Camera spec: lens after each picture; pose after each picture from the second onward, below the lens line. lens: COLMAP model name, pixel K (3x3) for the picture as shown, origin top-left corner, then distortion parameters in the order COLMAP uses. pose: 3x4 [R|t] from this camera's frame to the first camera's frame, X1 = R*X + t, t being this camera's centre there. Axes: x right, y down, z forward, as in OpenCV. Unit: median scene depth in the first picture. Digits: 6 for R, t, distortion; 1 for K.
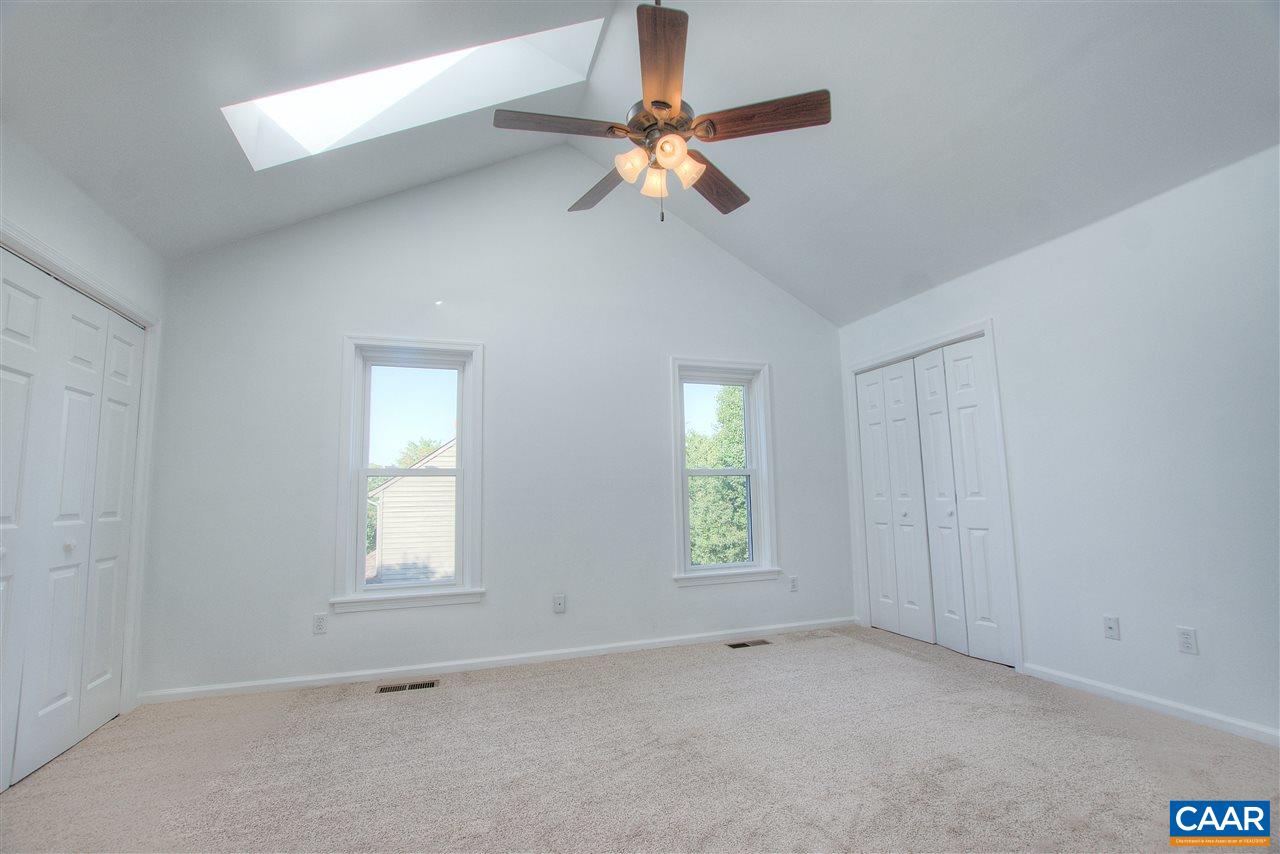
lens RADIAL K [[572.9, 0, 637.5], [0, 572.9, 429.3], [0, 0, 1]] dist [-0.016790, -0.000012]
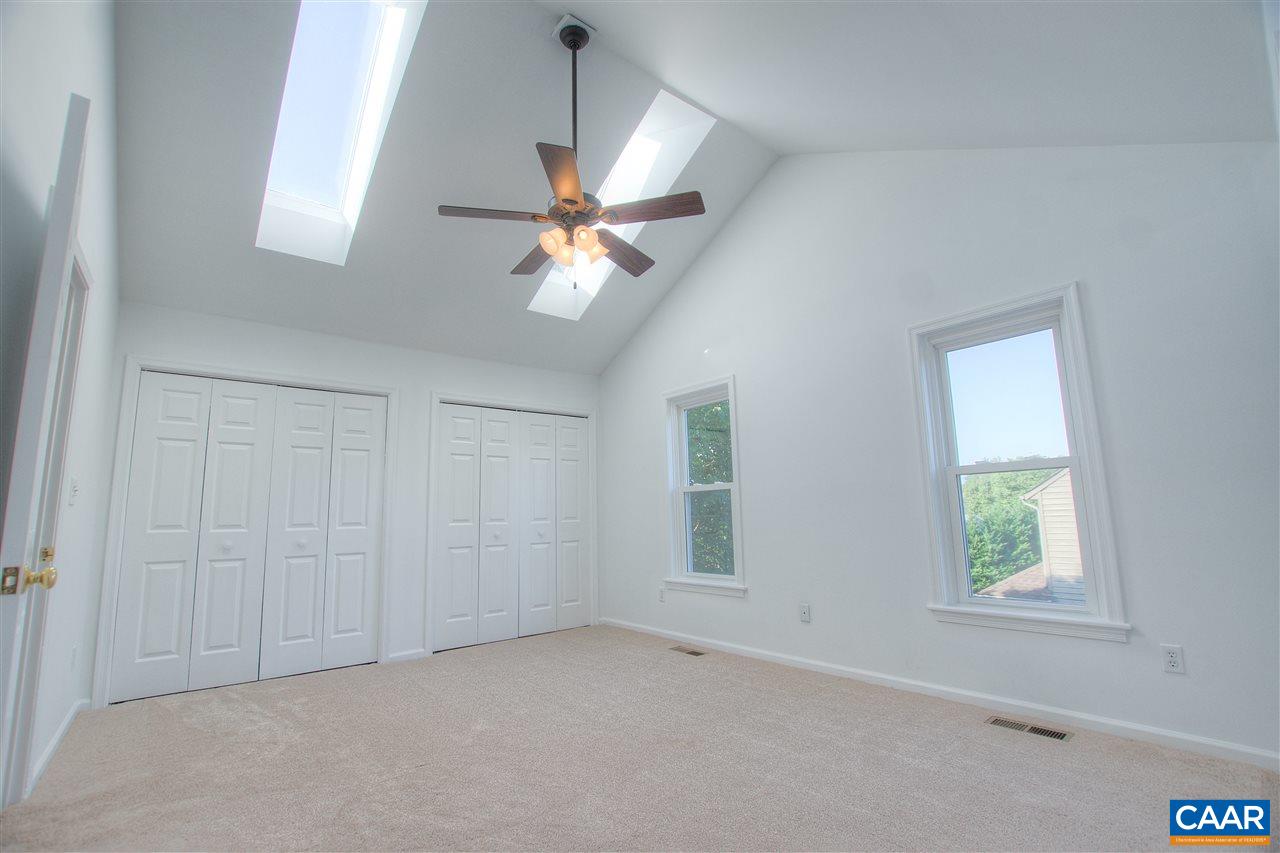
lens RADIAL K [[572.9, 0, 638.5], [0, 572.9, 422.9], [0, 0, 1]] dist [-0.016790, -0.000012]
pose [[0.326597, -0.140750, -0.934625, 0.717559], [0.127278, 0.986392, -0.104070, 0.042847], [0.936555, -0.084968, 0.340067, 0.399564]]
